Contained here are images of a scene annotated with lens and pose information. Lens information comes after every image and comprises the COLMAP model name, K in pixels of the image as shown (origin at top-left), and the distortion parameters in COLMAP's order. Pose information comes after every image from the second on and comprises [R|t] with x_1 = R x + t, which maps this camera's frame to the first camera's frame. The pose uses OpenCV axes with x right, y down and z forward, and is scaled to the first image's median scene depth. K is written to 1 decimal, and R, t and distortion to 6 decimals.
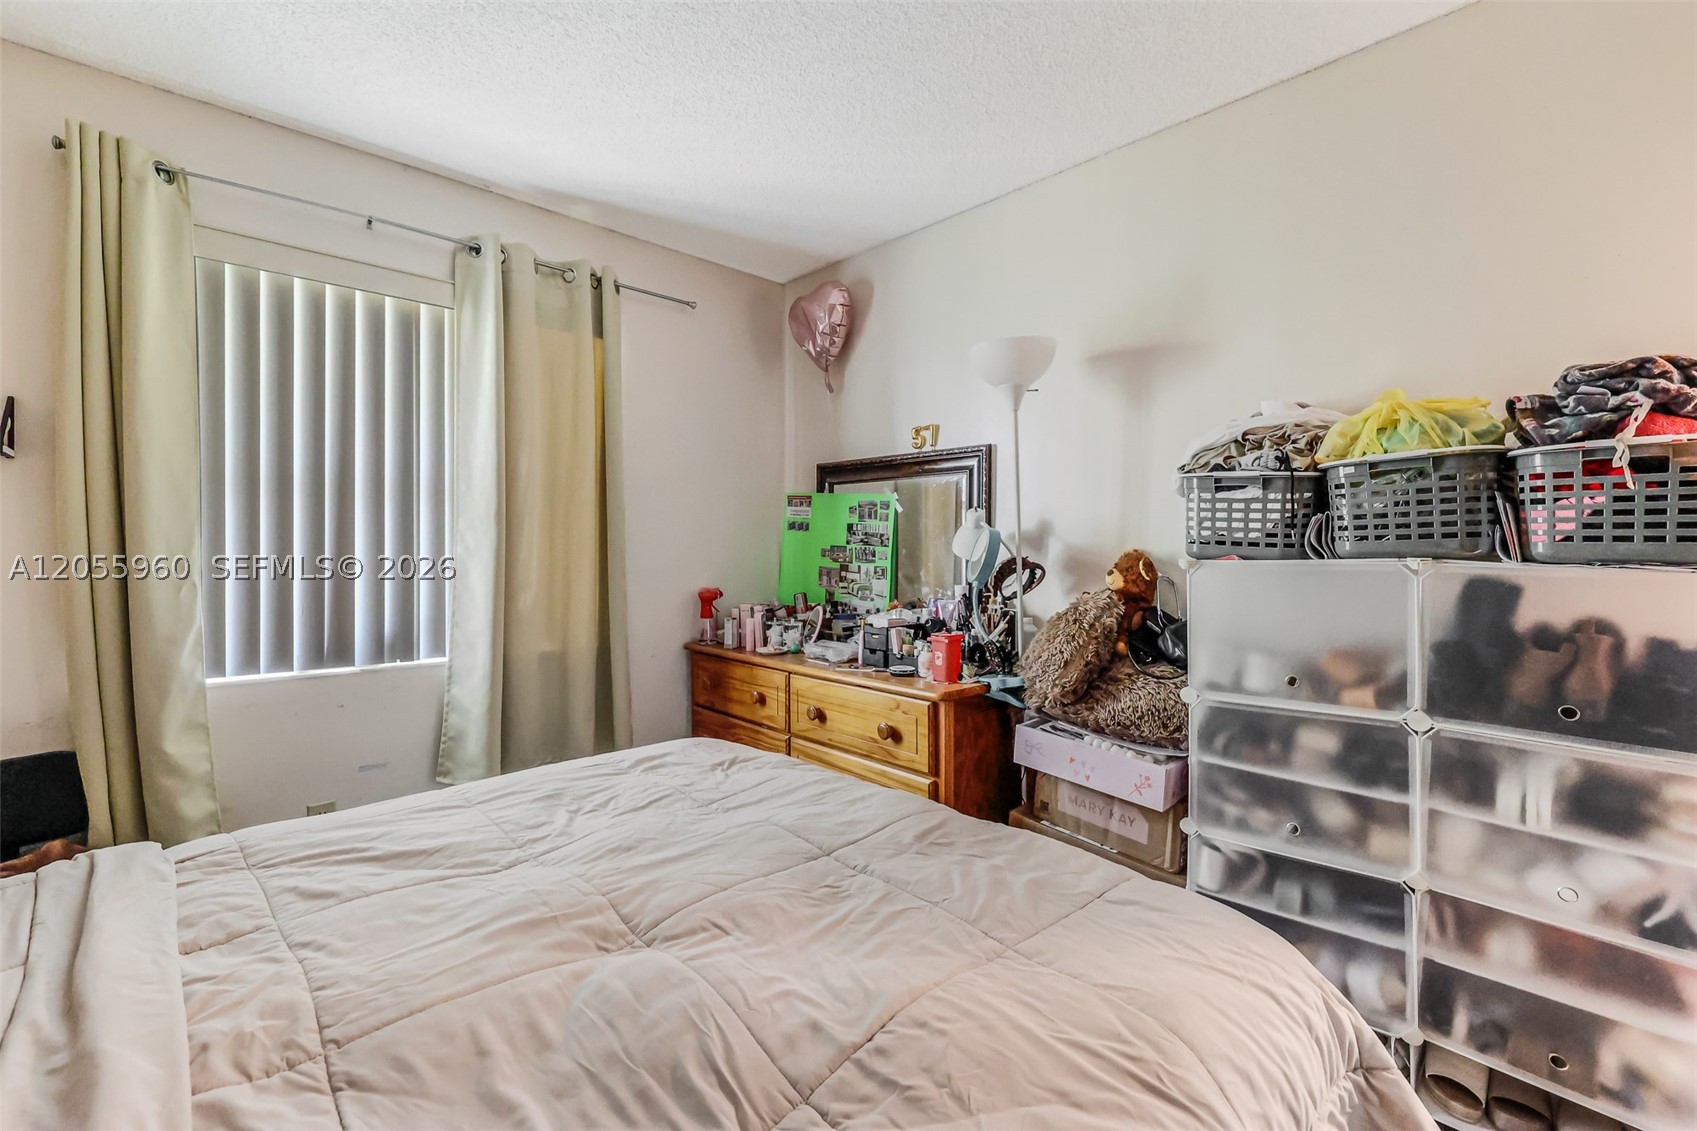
lens RADIAL K [[721.9, 0, 845.0], [0, 721.9, 554.2], [0, 0, 1]] dist [0.000146, -0.000602]
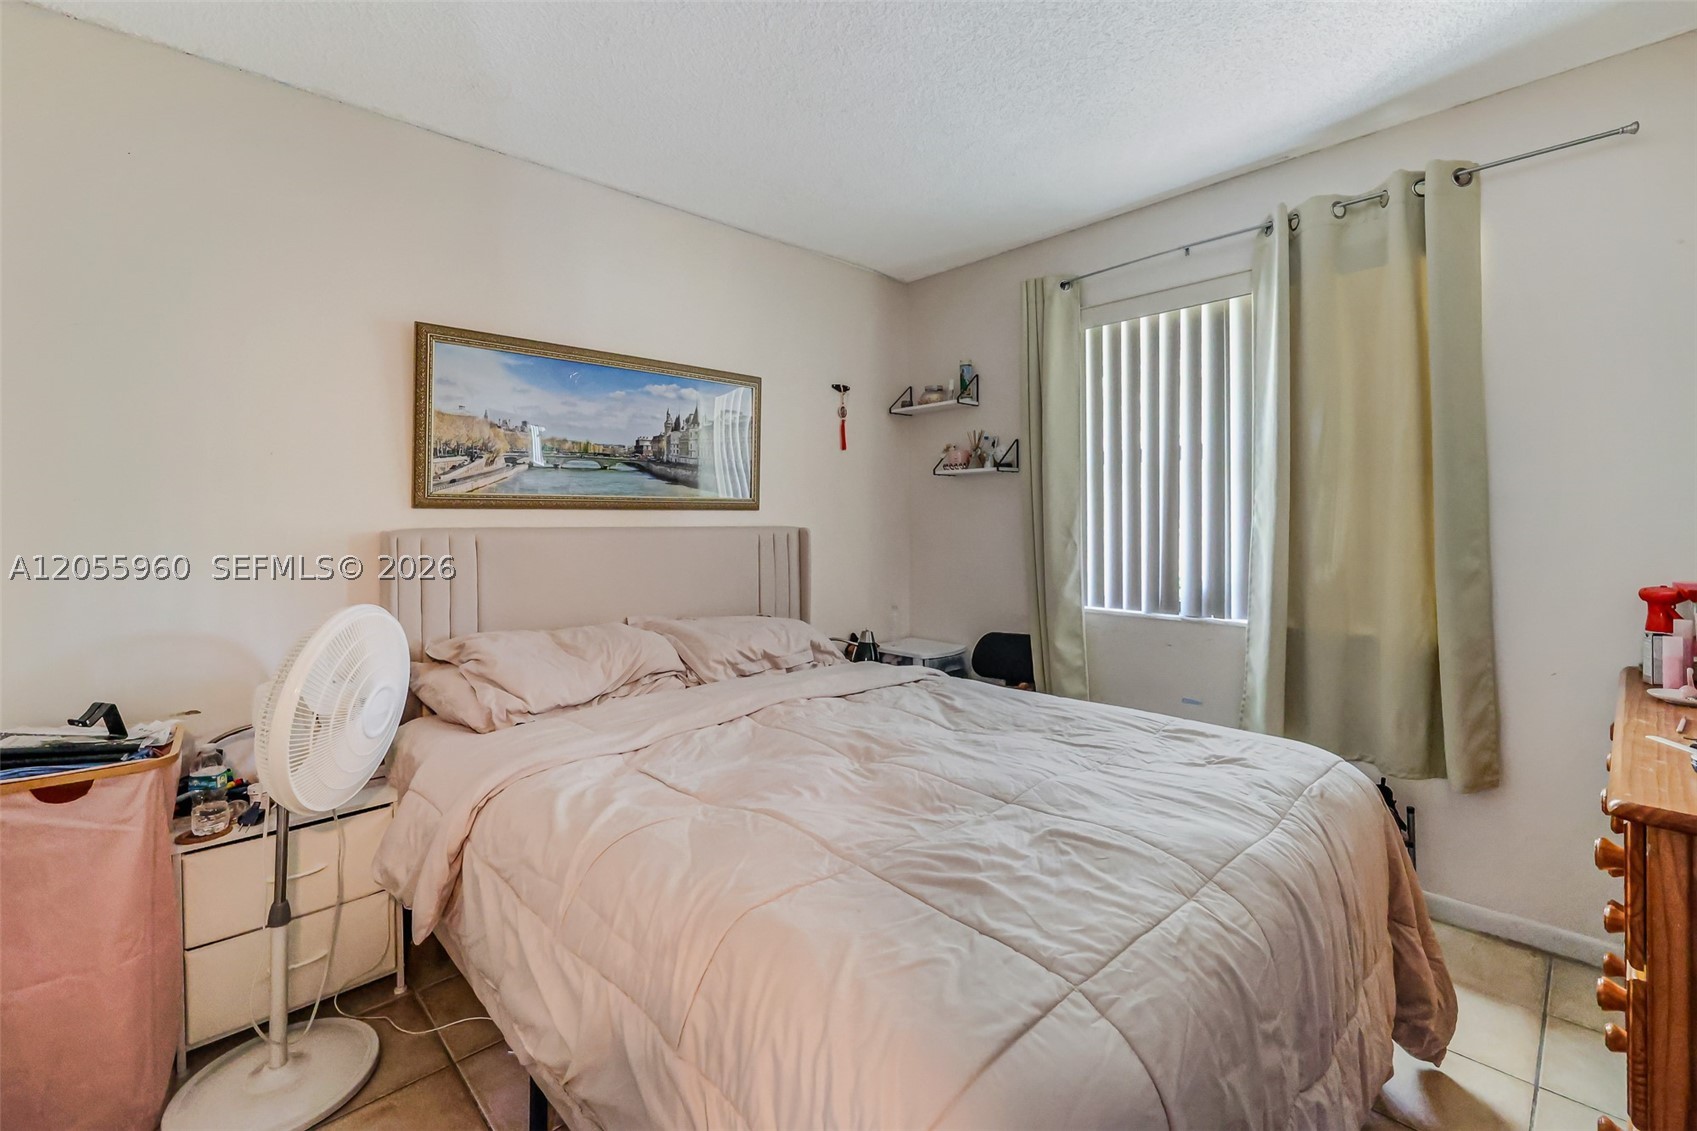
lens RADIAL K [[721.9, 0, 801.4], [0, 721.9, 520.5], [0, 0, 1]] dist [0.000146, -0.000602]
pose [[-0.017565, -0.001787, -0.999844, 0.681540], [-0.006335, 0.999979, -0.001676, 0.001298], [0.999826, 0.006305, -0.017576, 0.460848]]
